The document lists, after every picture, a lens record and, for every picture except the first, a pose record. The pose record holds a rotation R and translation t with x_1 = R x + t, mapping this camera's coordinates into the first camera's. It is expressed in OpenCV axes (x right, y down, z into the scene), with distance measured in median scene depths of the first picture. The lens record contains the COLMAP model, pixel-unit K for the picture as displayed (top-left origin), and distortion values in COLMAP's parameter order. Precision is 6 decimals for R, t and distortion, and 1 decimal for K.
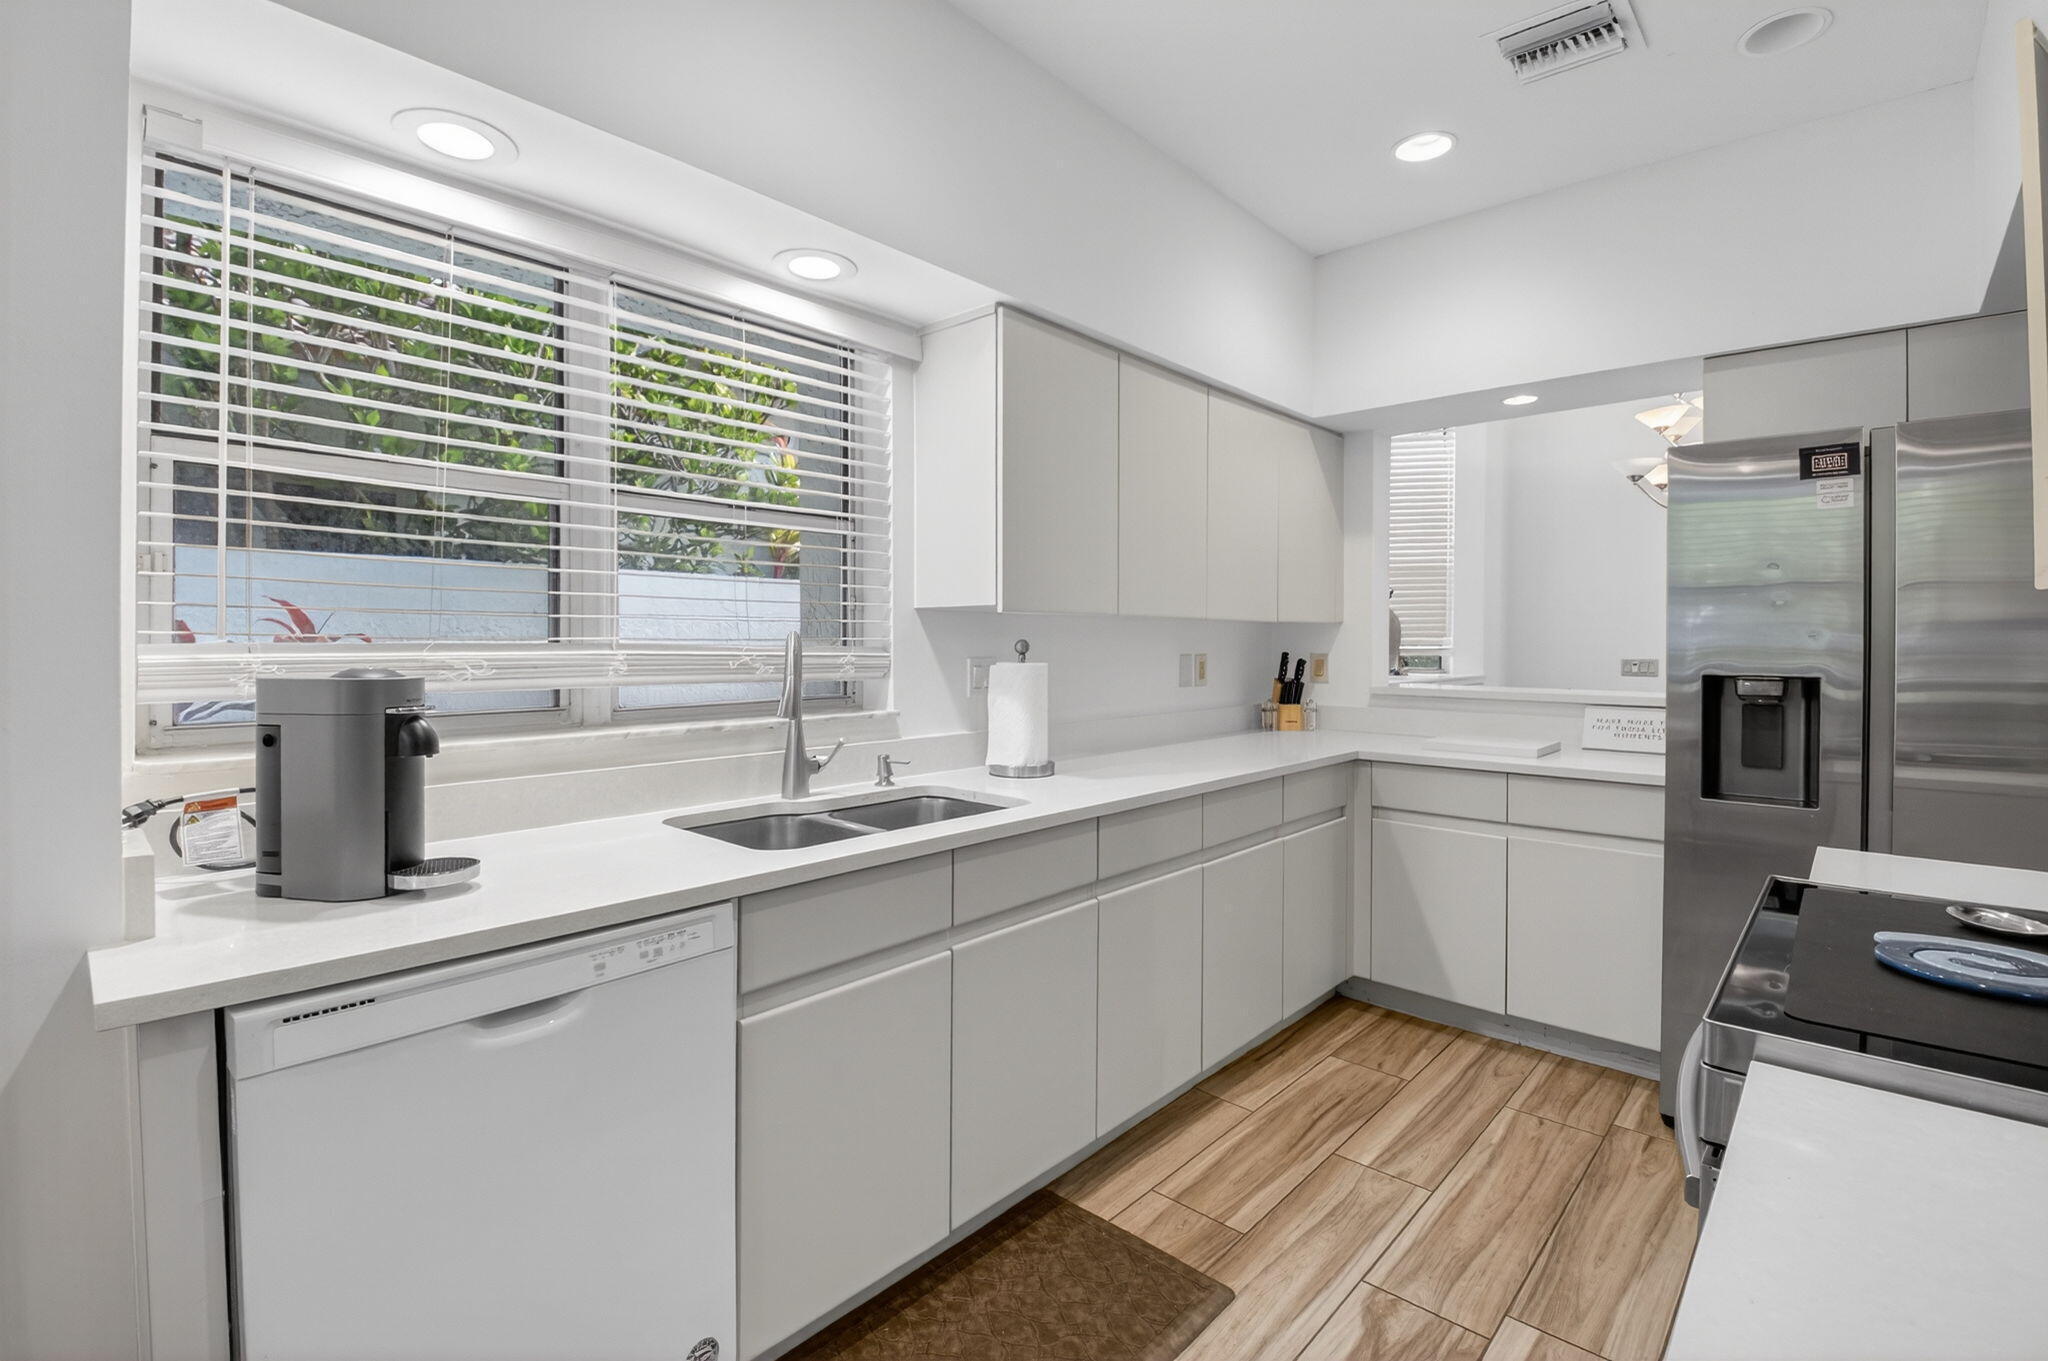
lens RADIAL K [[931.1, 0, 1007.9], [0, 931.1, 623.8], [0, 0, 1]] dist [0.011878, -0.019806]
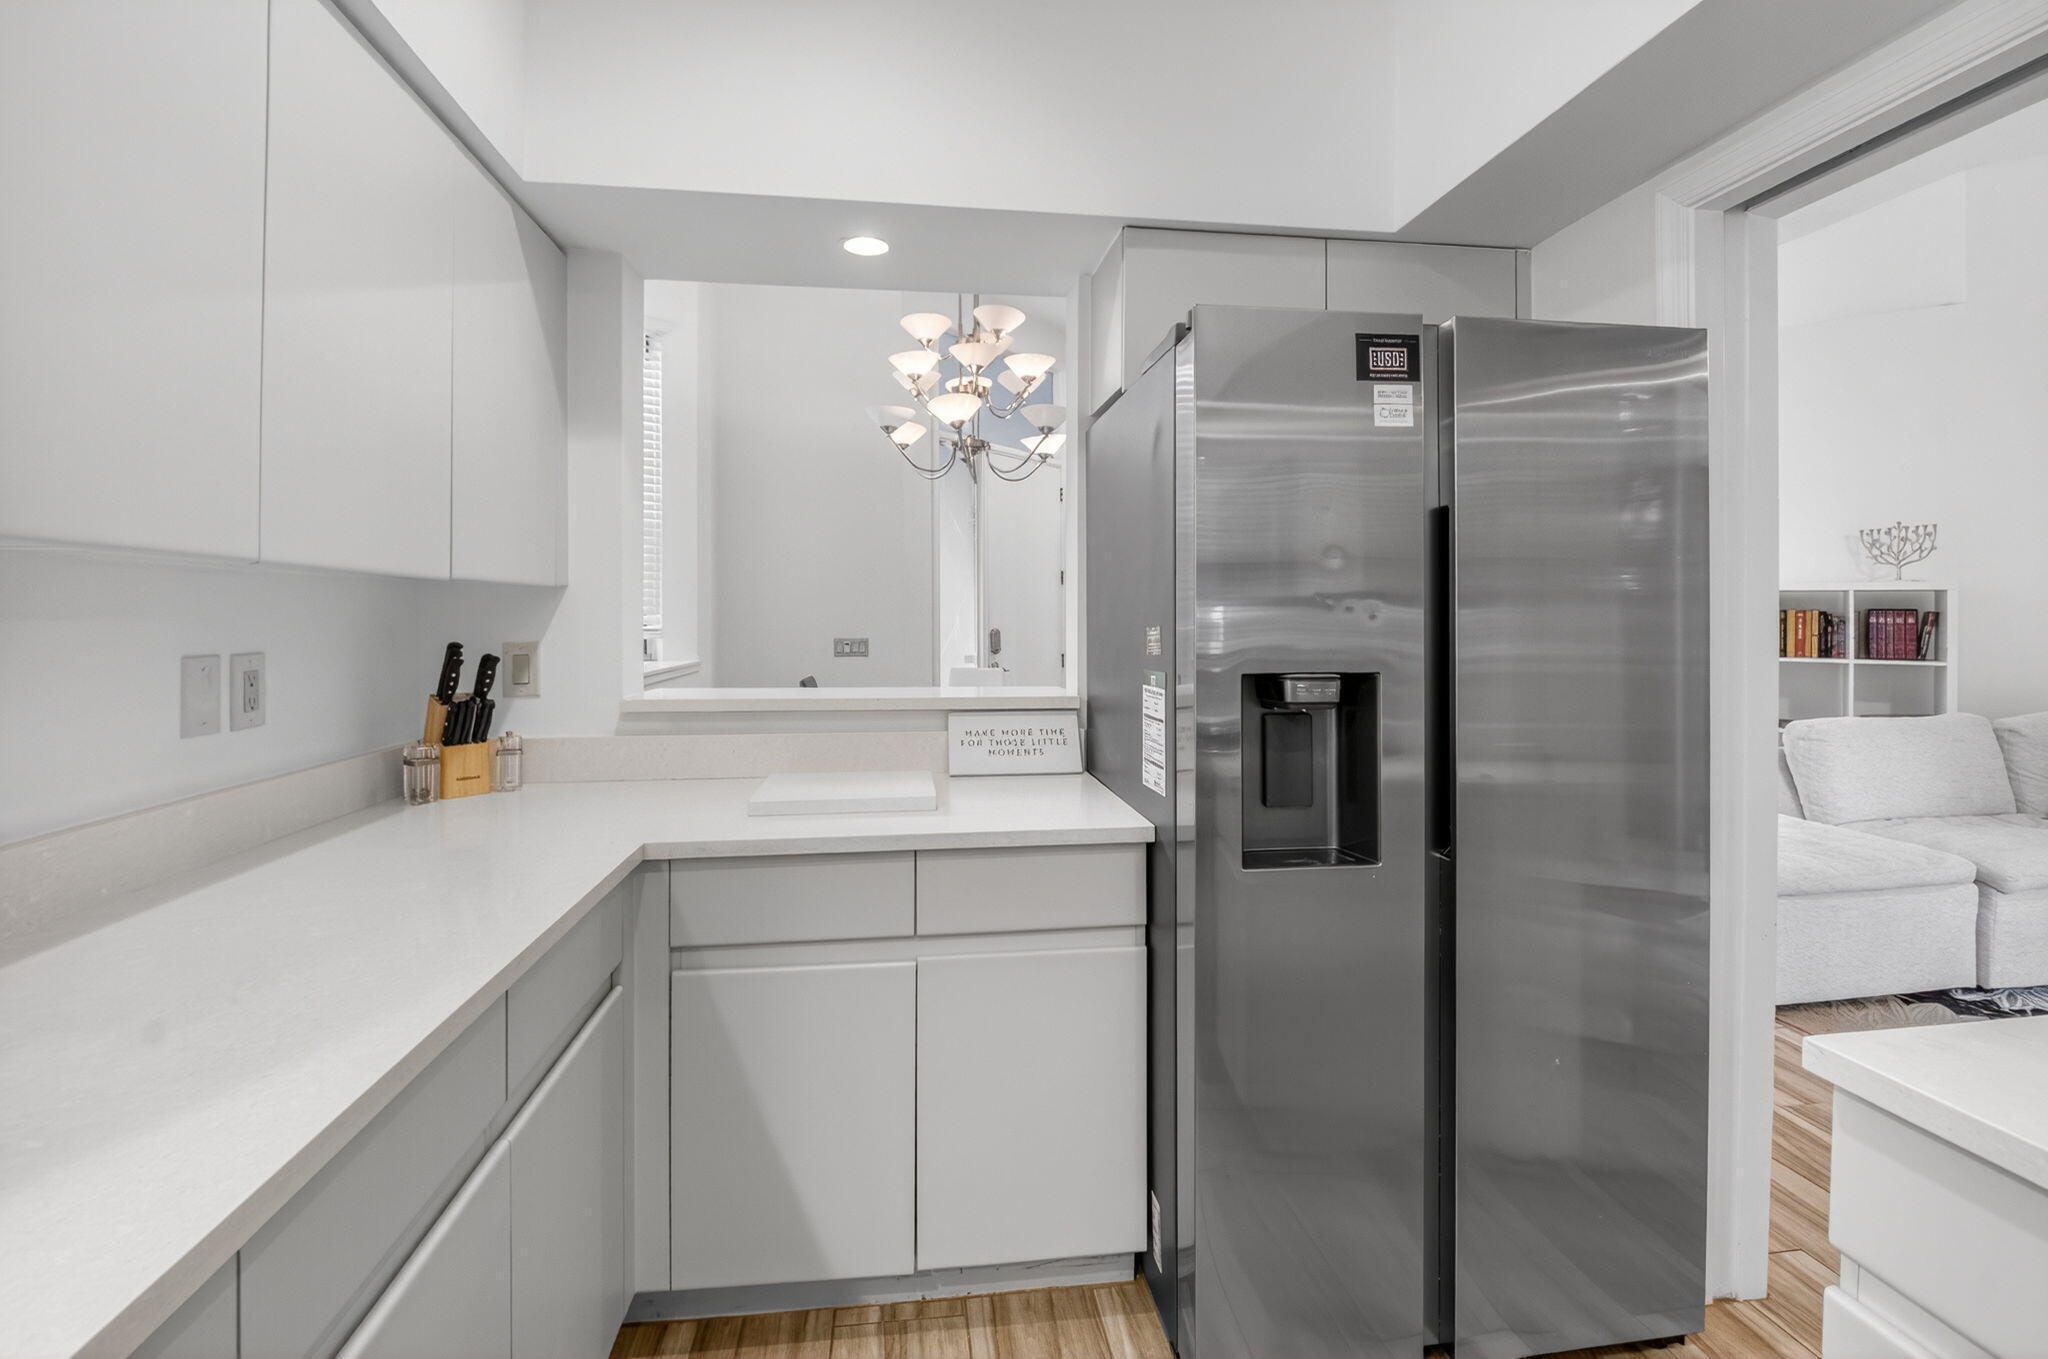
lens RADIAL K [[931.1, 0, 1007.9], [0, 931.1, 622.8], [0, 0, 1]] dist [0.011878, -0.019806]
pose [[0.636099, -0.006717, 0.771578, 0.102985], [-0.010232, 0.999801, 0.017139, 0.007869], [-0.771539, -0.018797, 0.635904, 0.473187]]
